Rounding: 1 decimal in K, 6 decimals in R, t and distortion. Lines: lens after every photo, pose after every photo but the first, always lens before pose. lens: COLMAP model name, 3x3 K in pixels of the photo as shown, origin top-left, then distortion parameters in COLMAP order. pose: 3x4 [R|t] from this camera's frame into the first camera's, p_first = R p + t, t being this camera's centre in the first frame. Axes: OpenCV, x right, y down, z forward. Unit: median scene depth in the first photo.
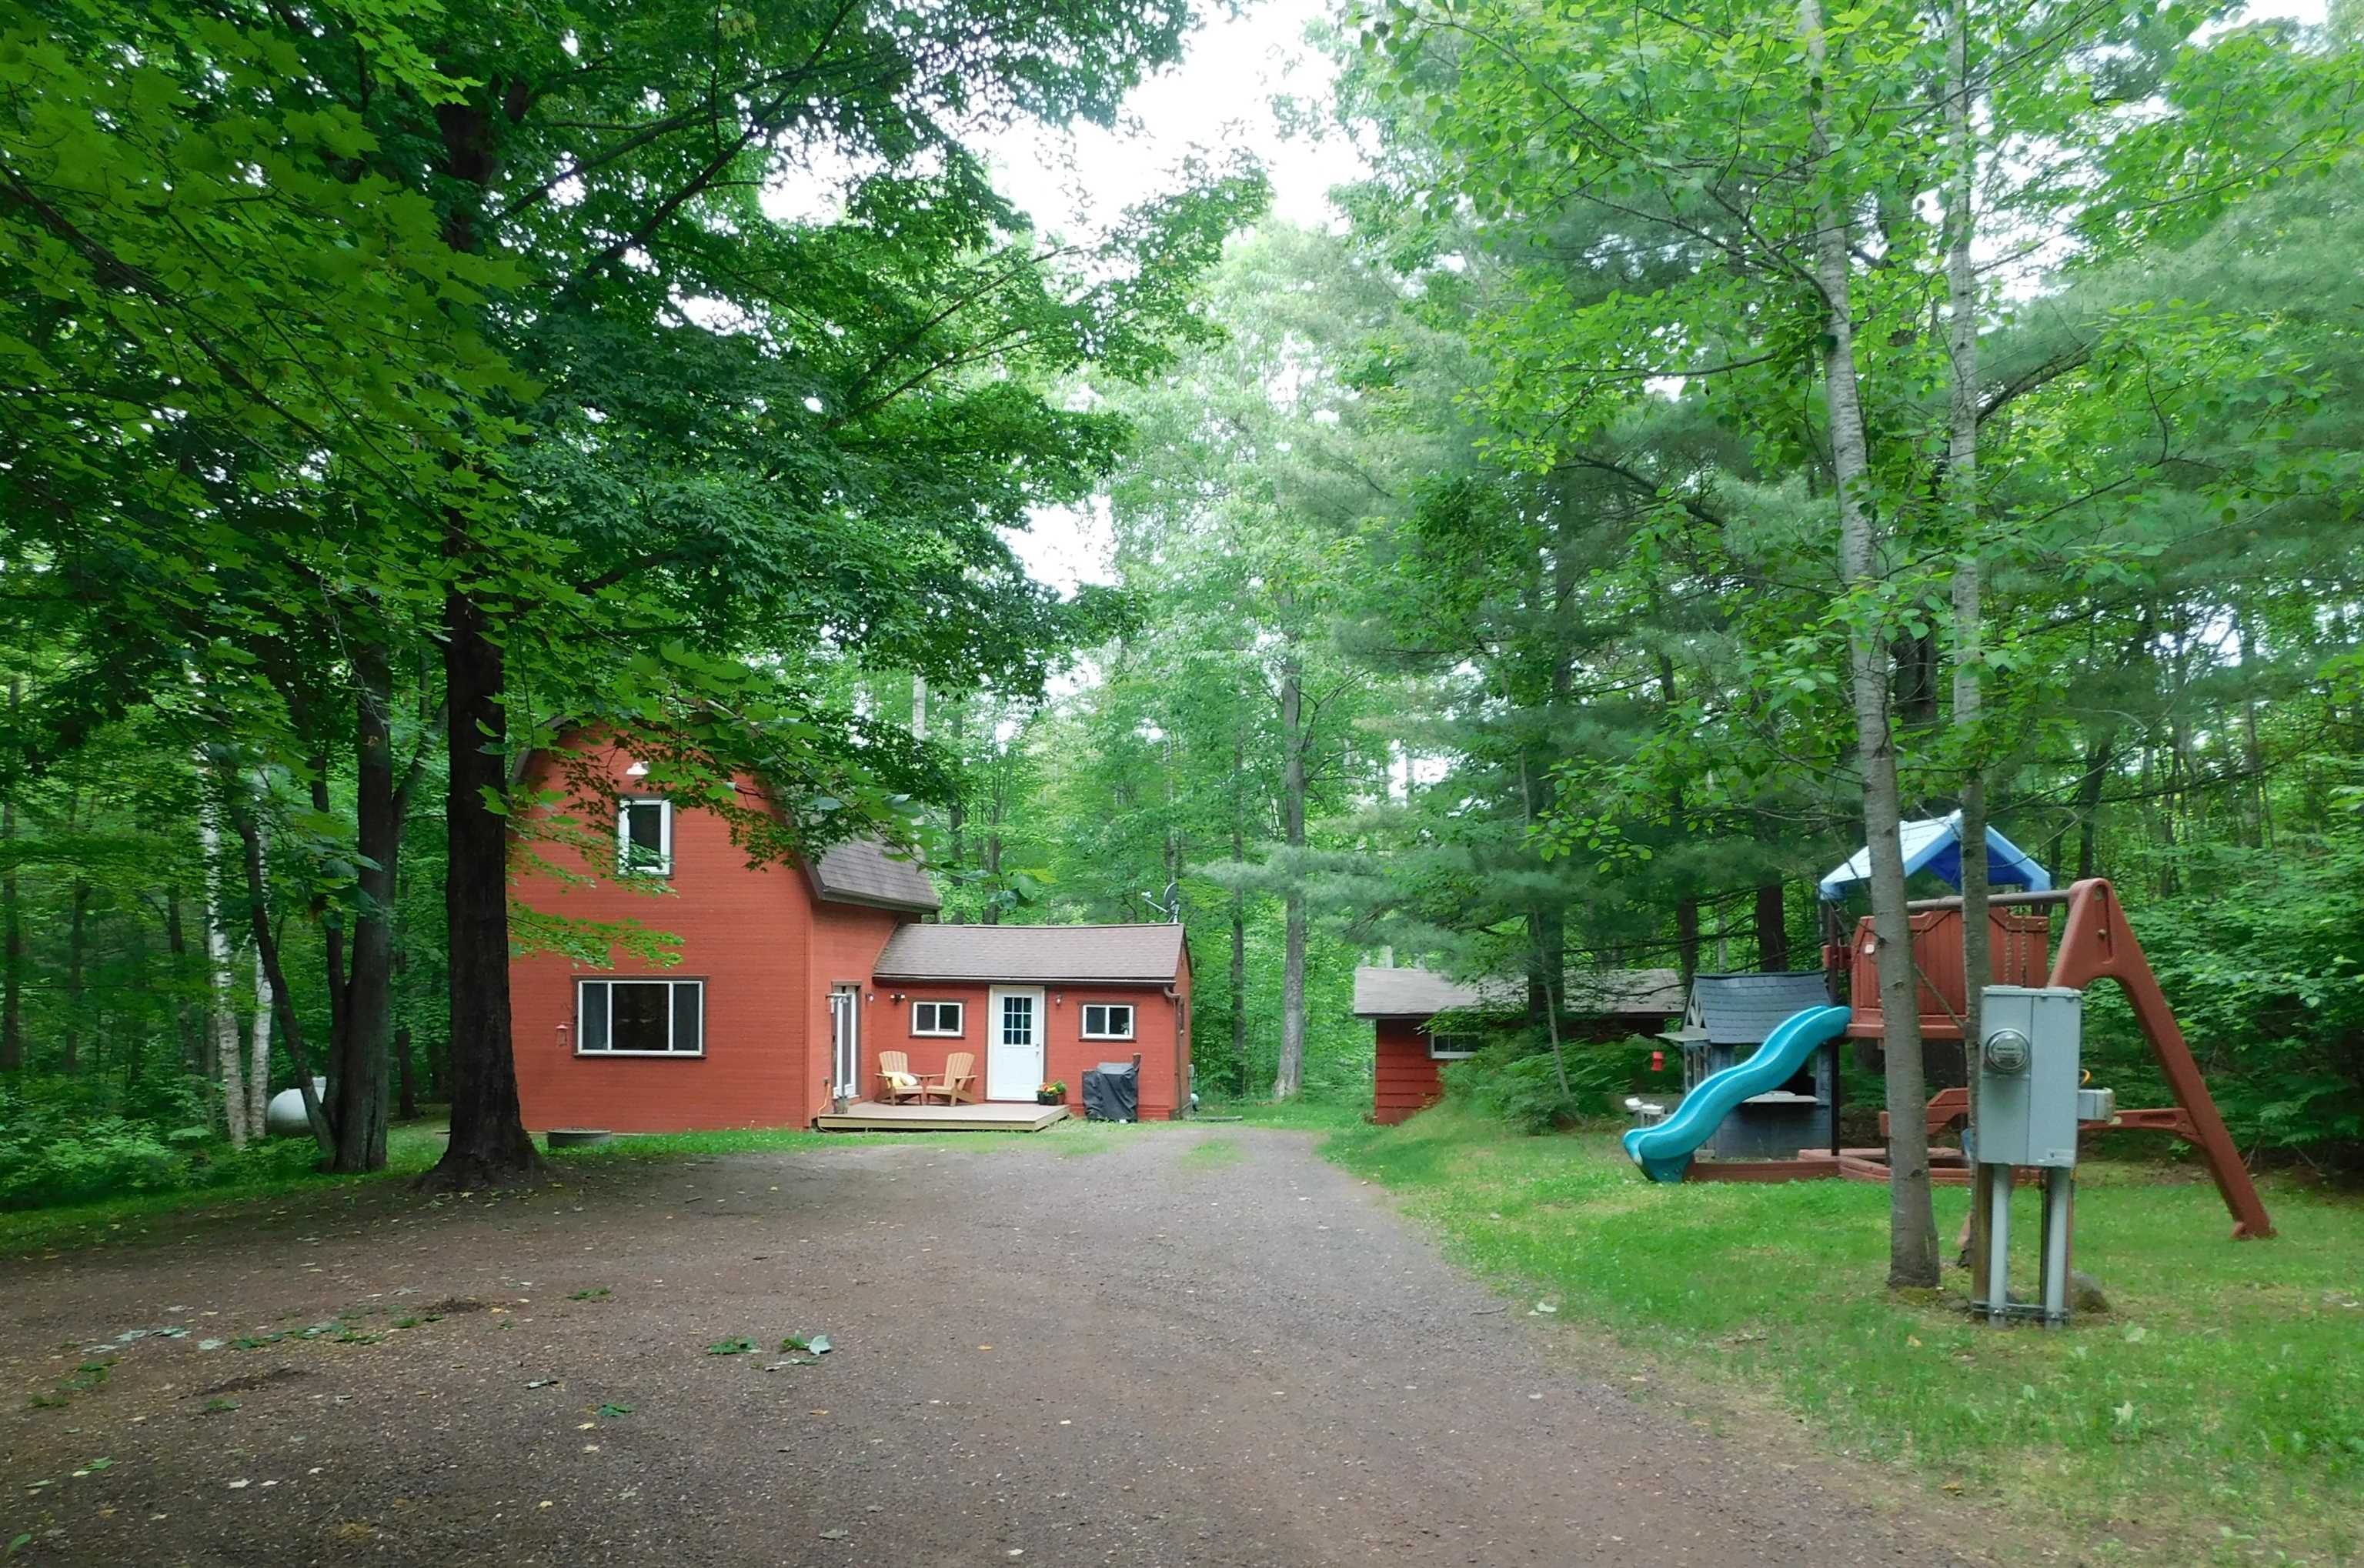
lens RADIAL K [[1975.8, 0, 1182.8], [0, 1975.8, 962.9], [0, 0, 1]] dist [-0.063975, -0.000709]
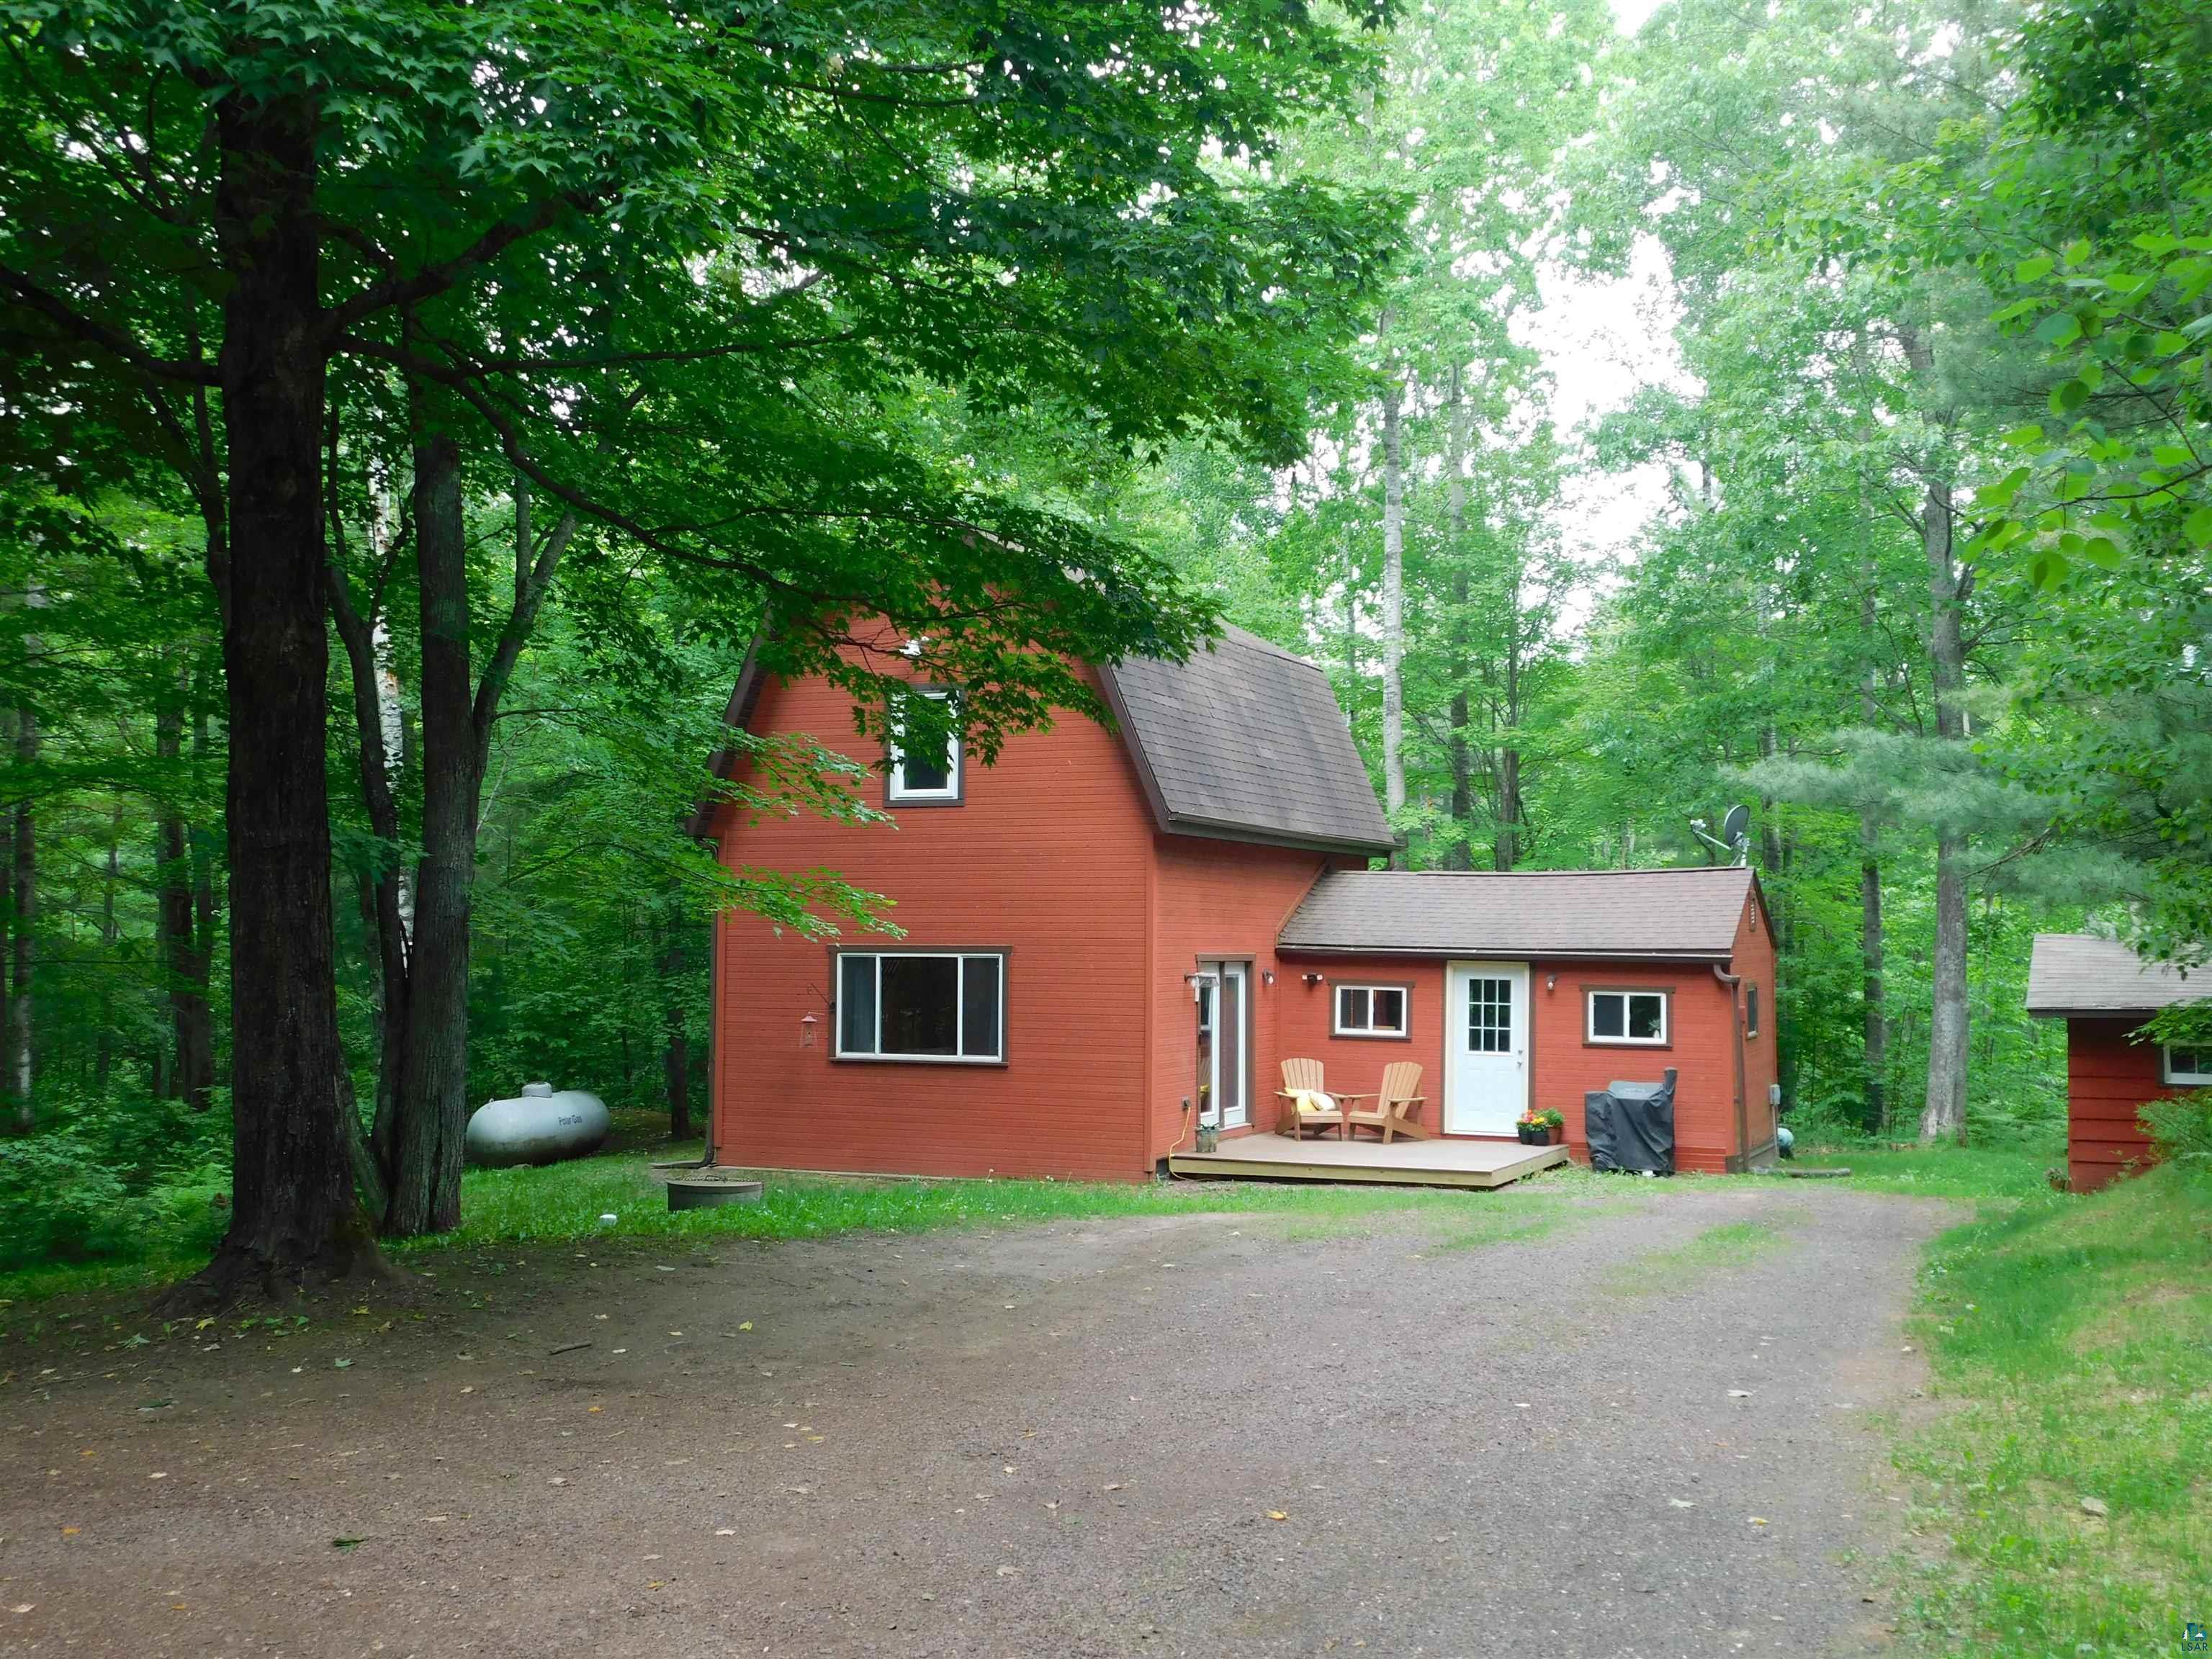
lens RADIAL K [[2502.1, 0, 1106.0], [0, 2502.1, 829.5], [0, 0, 1]] dist [0.012879, -0.031216]
pose [[0.953252, -0.012749, -0.301907, 0.047959], [0.000553, 0.999182, -0.040445, 0.001116], [0.302176, 0.038387, 0.952479, 0.162518]]
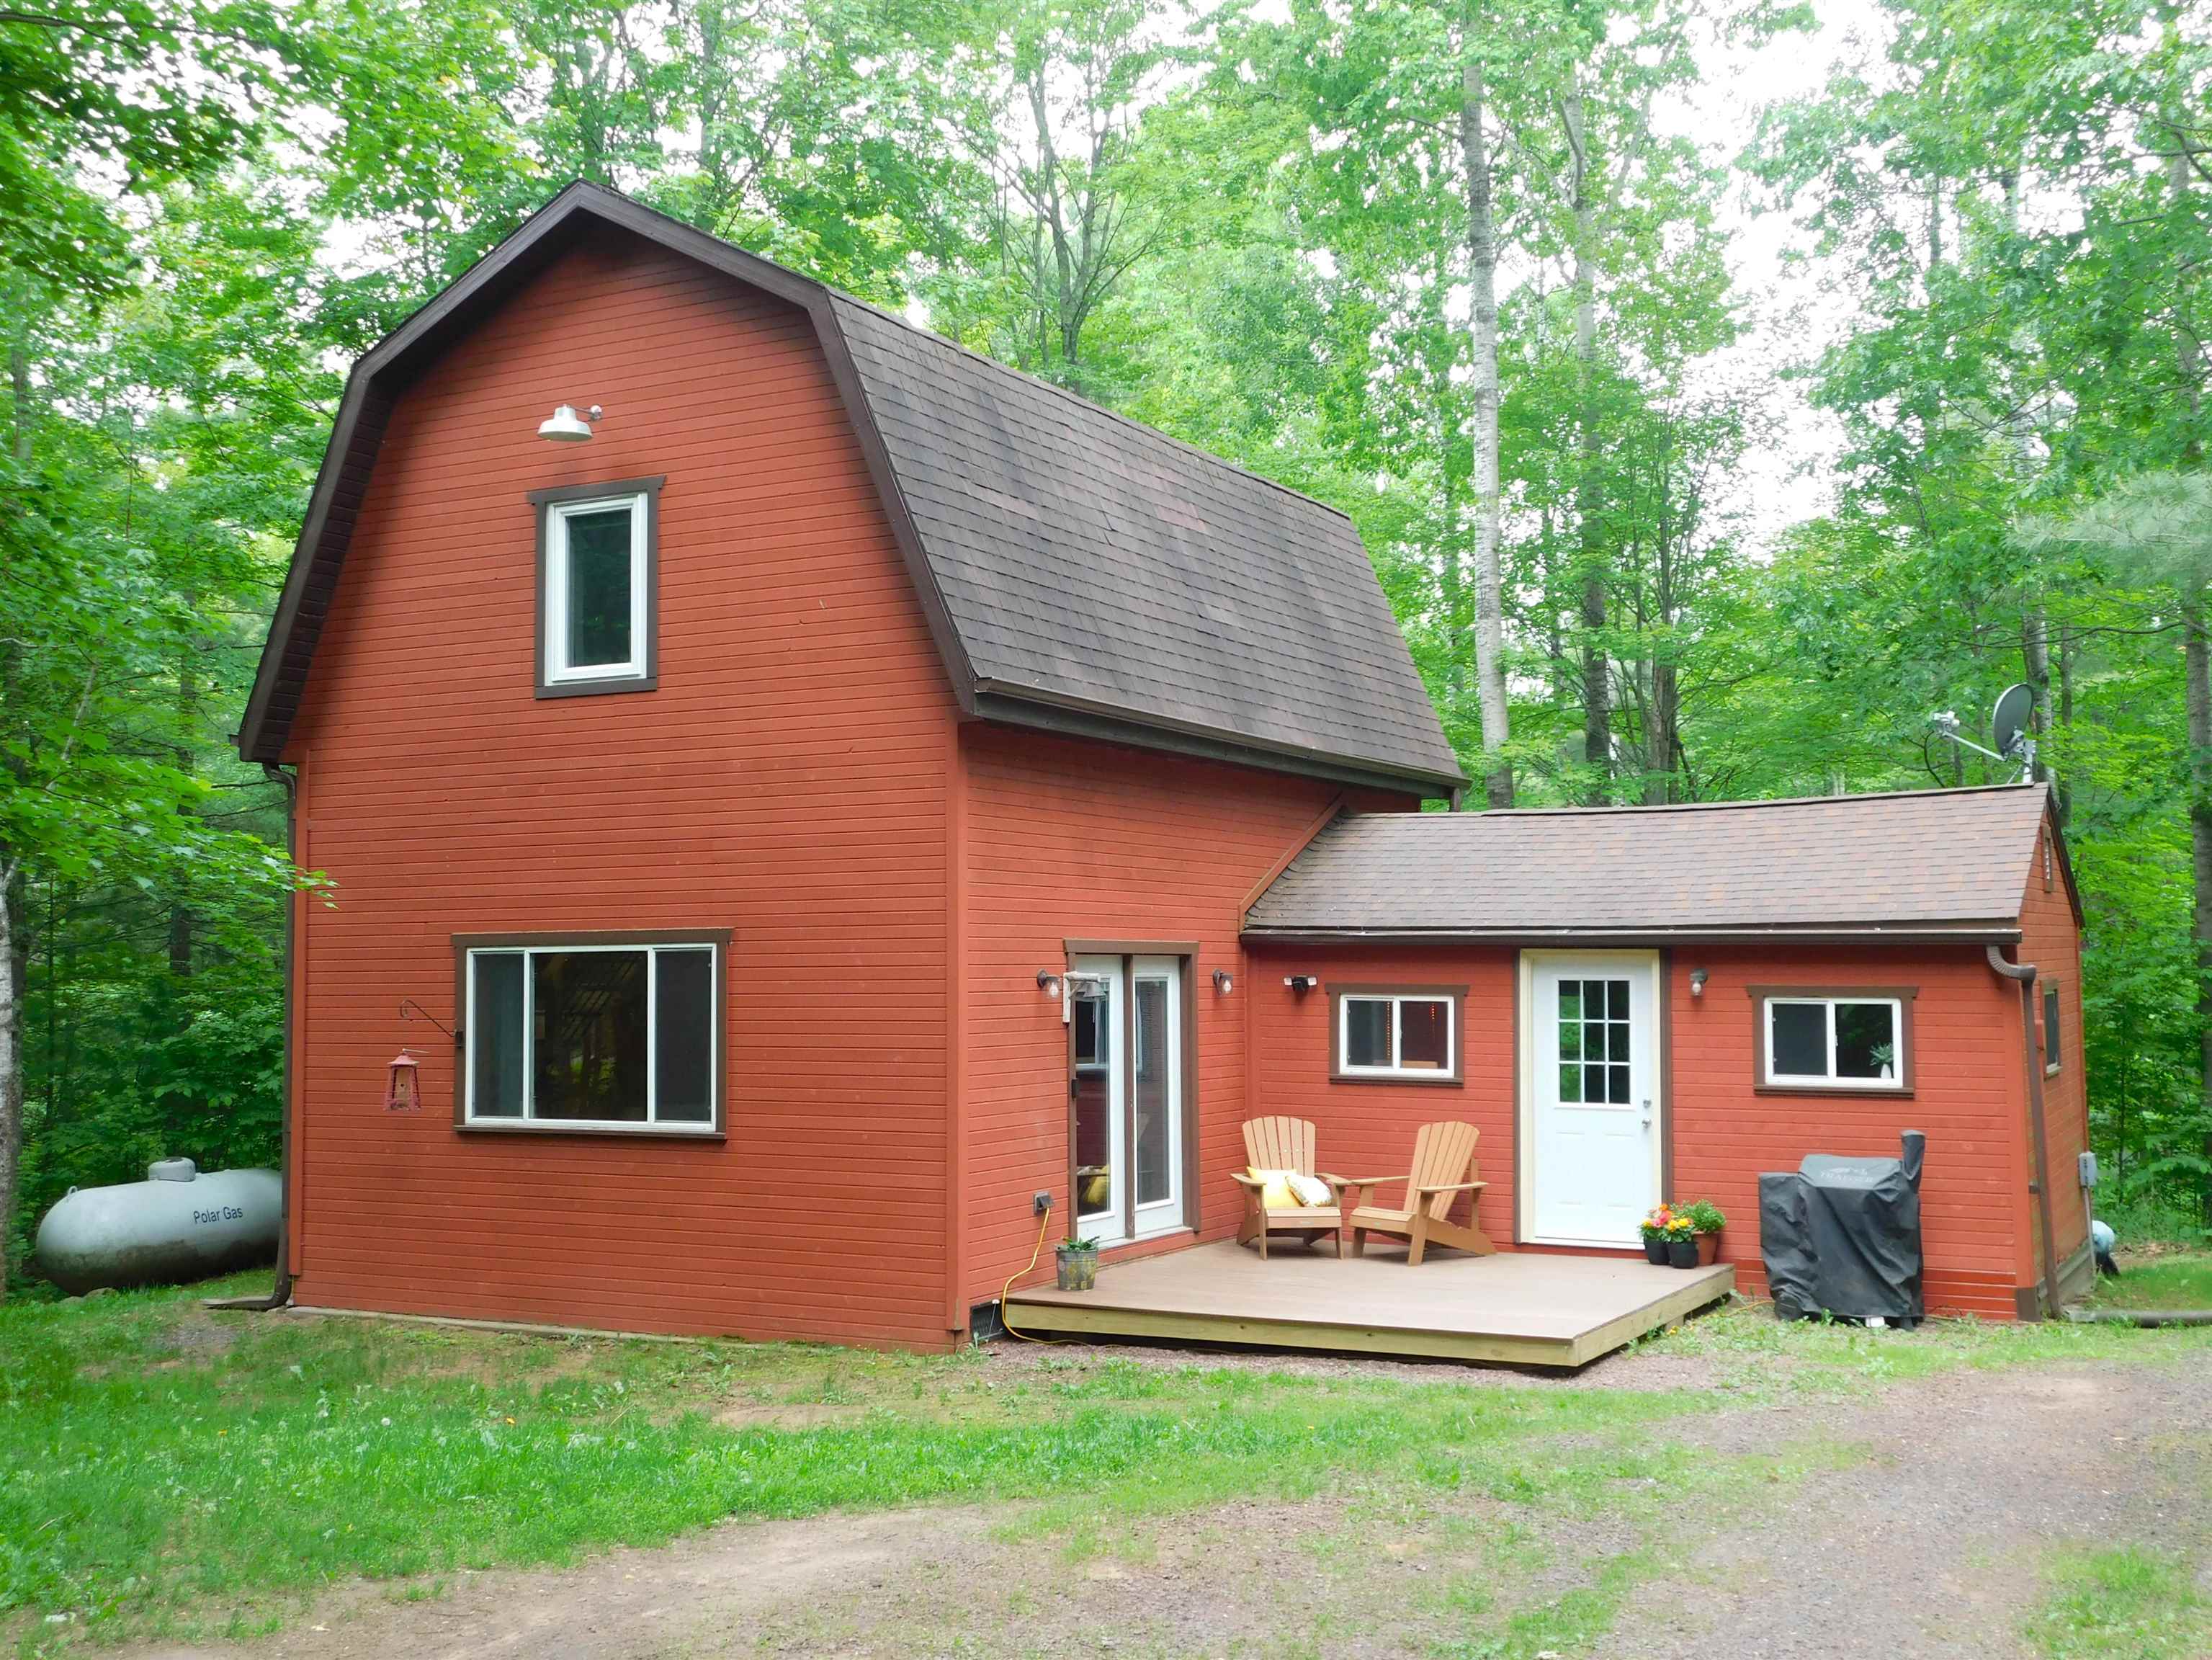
lens RADIAL K [[2463.7, 0, 1106.0], [0, 2463.7, 830.0], [0, 0, 1]] dist [0.011878, -0.004982]
pose [[0.924148, -0.034483, -0.380476, 0.013660], [0.014401, 0.998355, -0.055501, 0.013582], [0.381763, 0.045811, 0.923124, 0.517864]]
